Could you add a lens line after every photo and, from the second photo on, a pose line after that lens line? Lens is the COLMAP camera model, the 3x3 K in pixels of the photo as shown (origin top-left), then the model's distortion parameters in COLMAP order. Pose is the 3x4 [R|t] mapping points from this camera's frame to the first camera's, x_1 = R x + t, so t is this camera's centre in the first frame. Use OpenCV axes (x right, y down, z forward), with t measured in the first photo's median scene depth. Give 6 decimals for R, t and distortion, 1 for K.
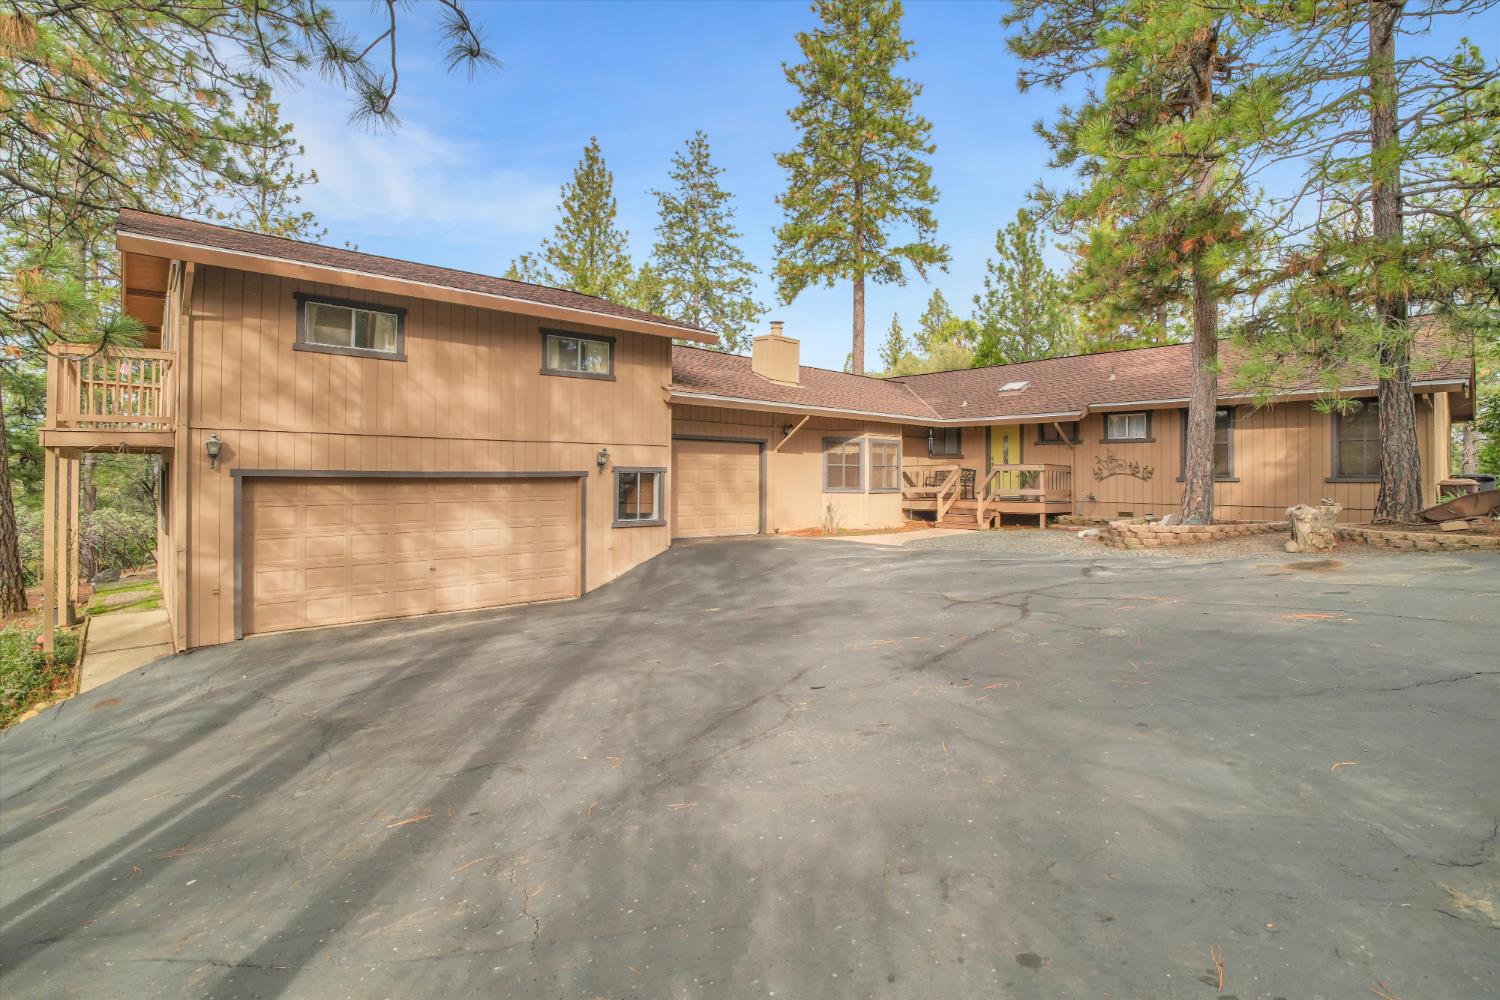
lens RADIAL K [[723.5, 0, 743.5], [0, 723.5, 482.2], [0, 0, 1]] dist [-0.042394, 0.024059]
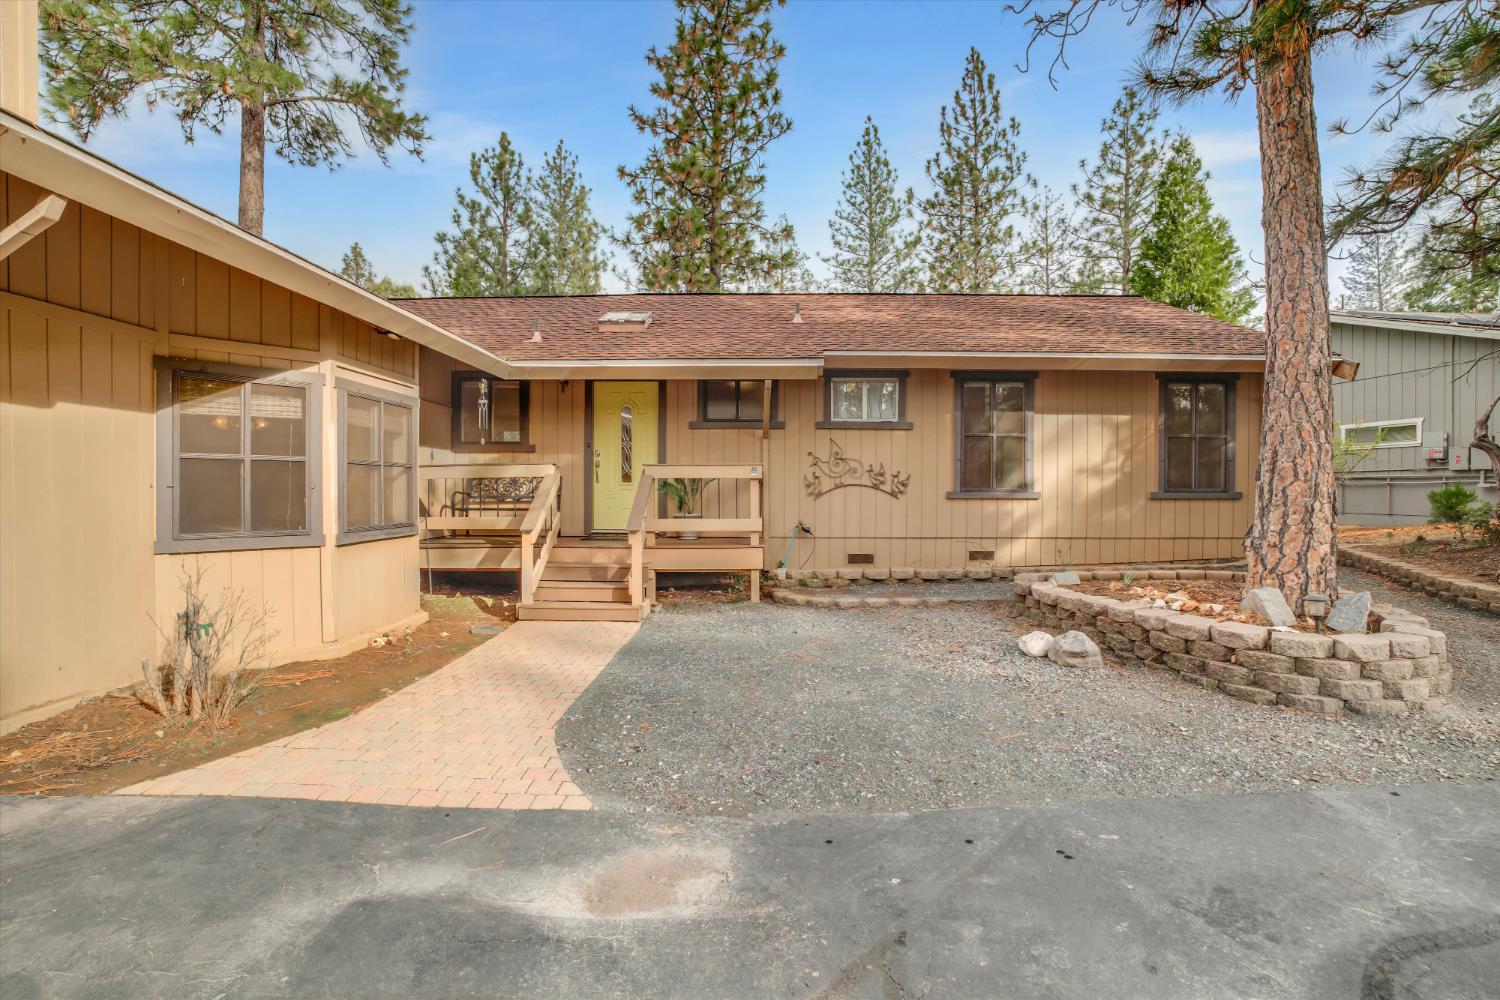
lens RADIAL K [[690.9, 0, 747.2], [0, 690.9, 489.3], [0, 0, 1]] dist [-0.033256, 0.000649]
pose [[0.685464, -0.004958, 0.728089, 0.074700], [0.003526, 0.999988, 0.003489, -0.009870], [-0.728098, 0.000175, 0.685473, 0.643914]]
